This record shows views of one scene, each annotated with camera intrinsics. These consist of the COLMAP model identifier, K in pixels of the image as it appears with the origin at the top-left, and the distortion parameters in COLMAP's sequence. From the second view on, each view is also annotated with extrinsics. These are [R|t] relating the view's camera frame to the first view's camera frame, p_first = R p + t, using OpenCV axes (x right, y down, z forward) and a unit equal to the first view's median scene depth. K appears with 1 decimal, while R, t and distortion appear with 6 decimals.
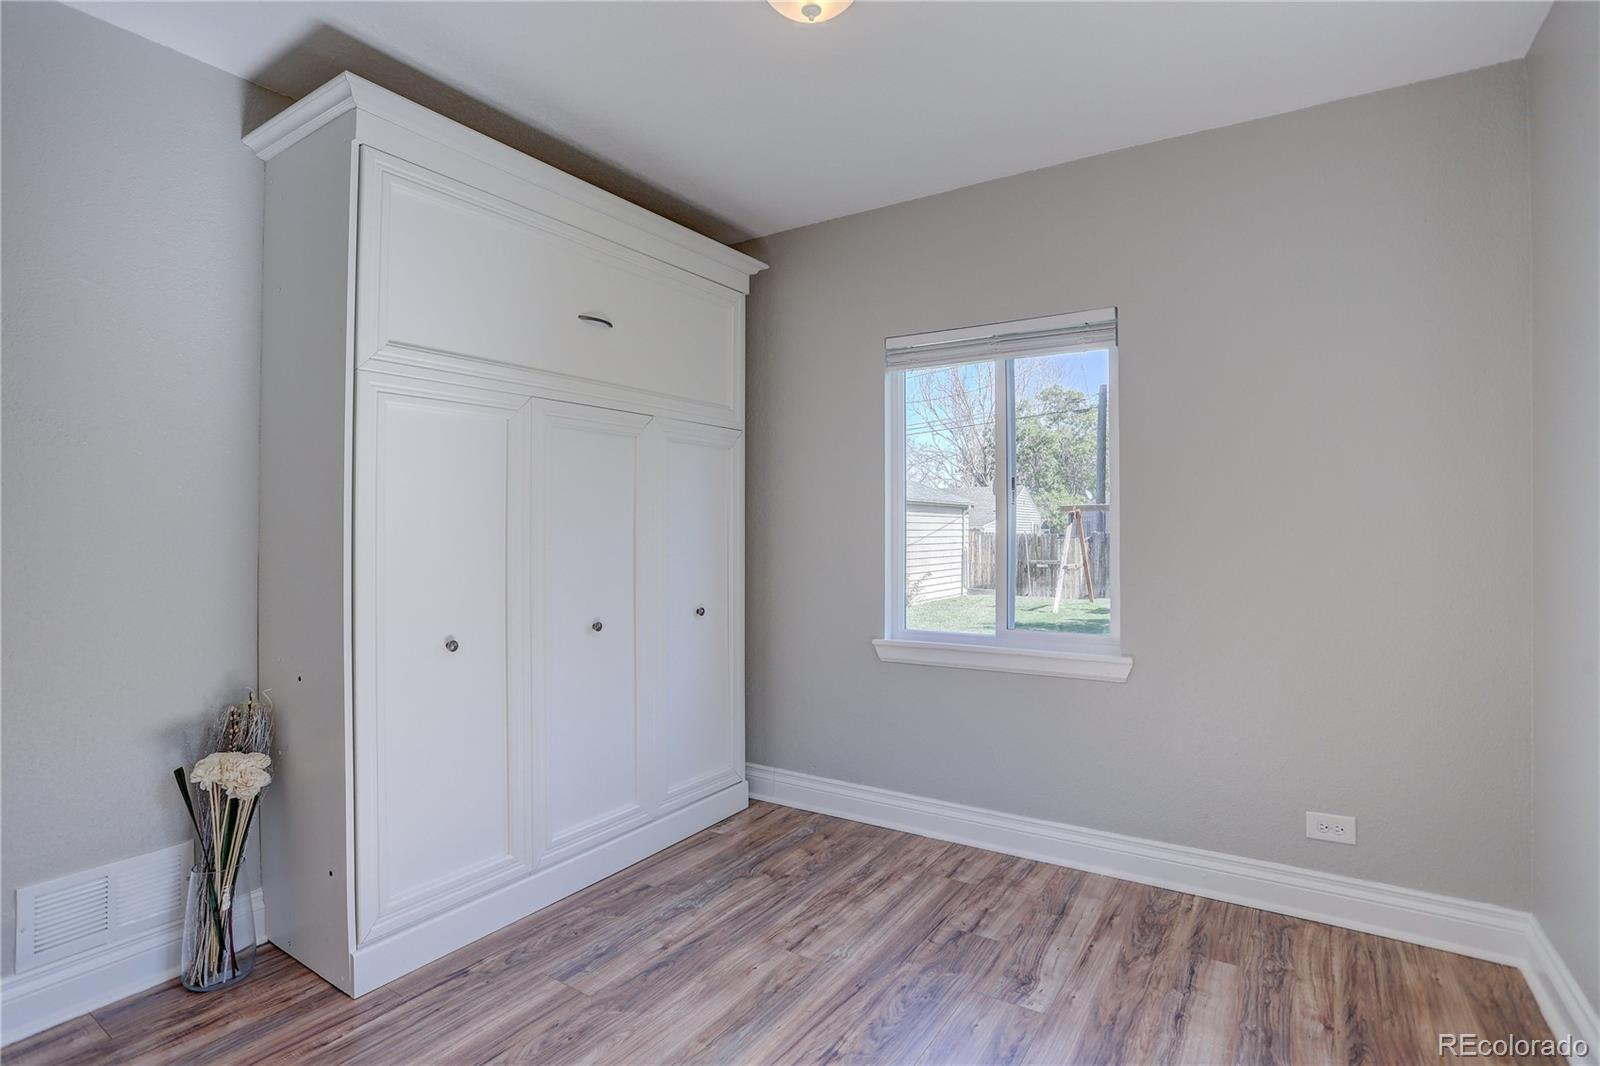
lens RADIAL K [[788.4, 0, 797.3], [0, 788.4, 519.6], [0, 0, 1]] dist [-0.062498, 0.023715]
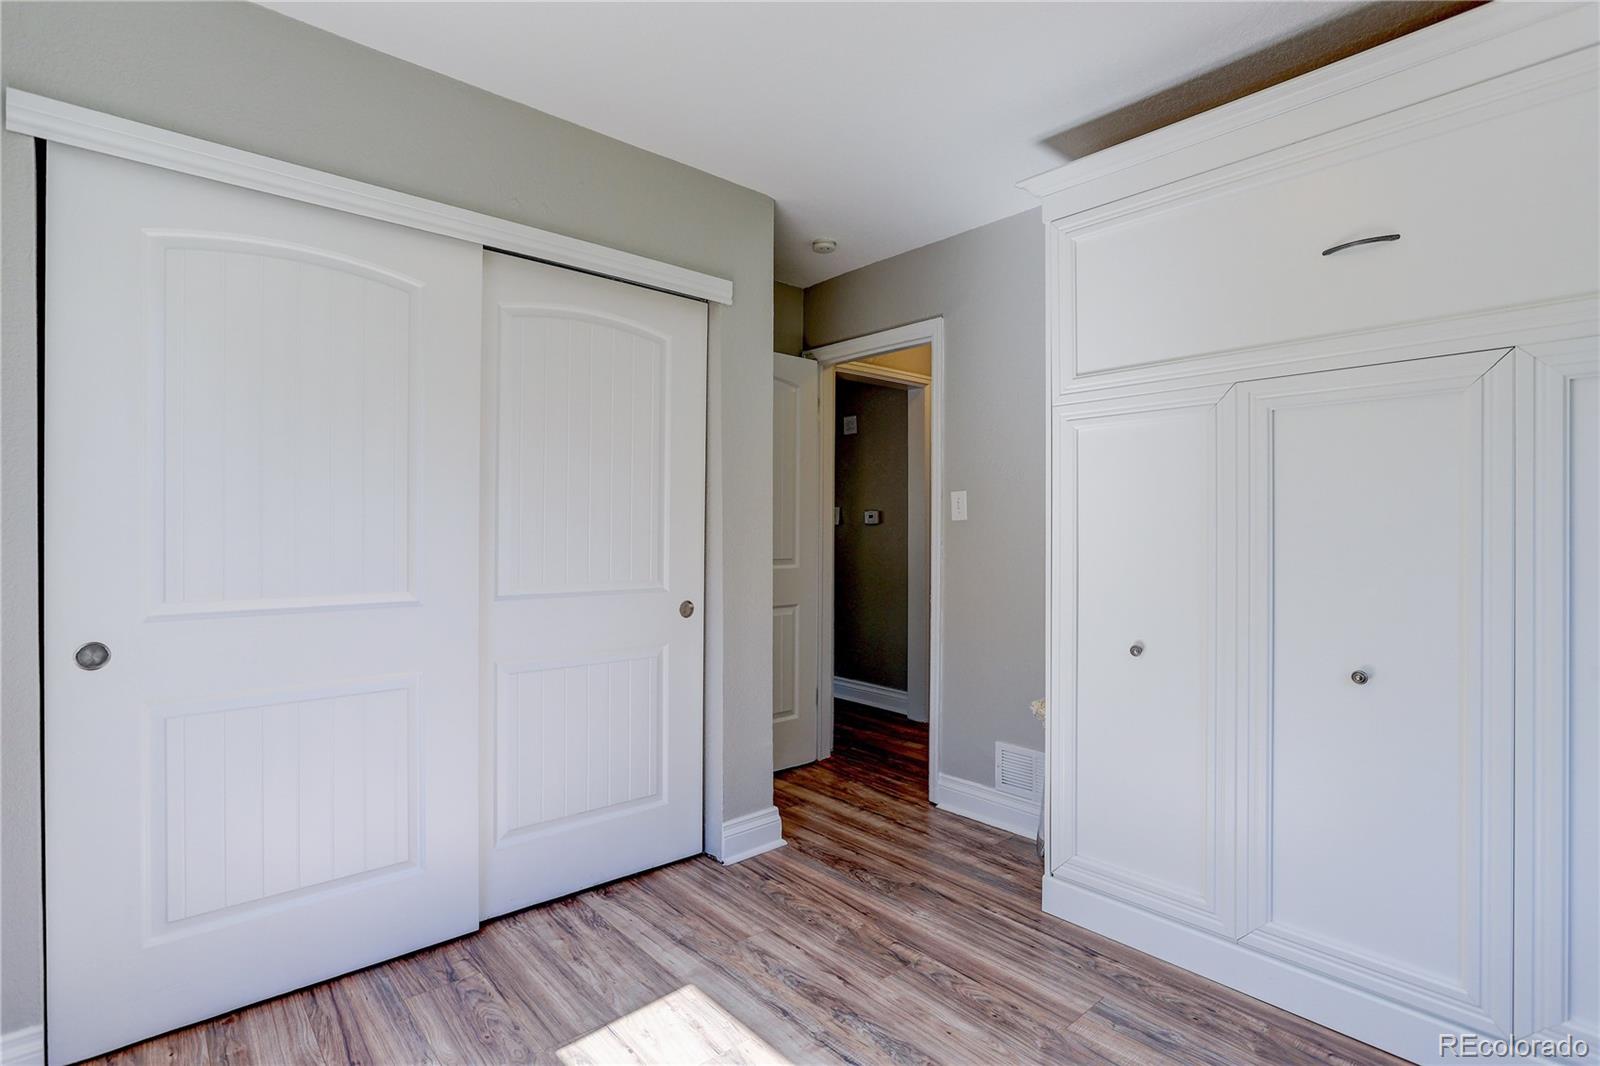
lens RADIAL K [[777.6, 0, 789.5], [0, 777.6, 523.1], [0, 0, 1]] dist [-0.033081, 0.015805]
pose [[-0.270919, -0.006878, -0.962578, 0.695065], [0.005608, 0.999946, -0.008723, 0.001588], [0.962586, -0.007762, -0.270866, 0.876646]]
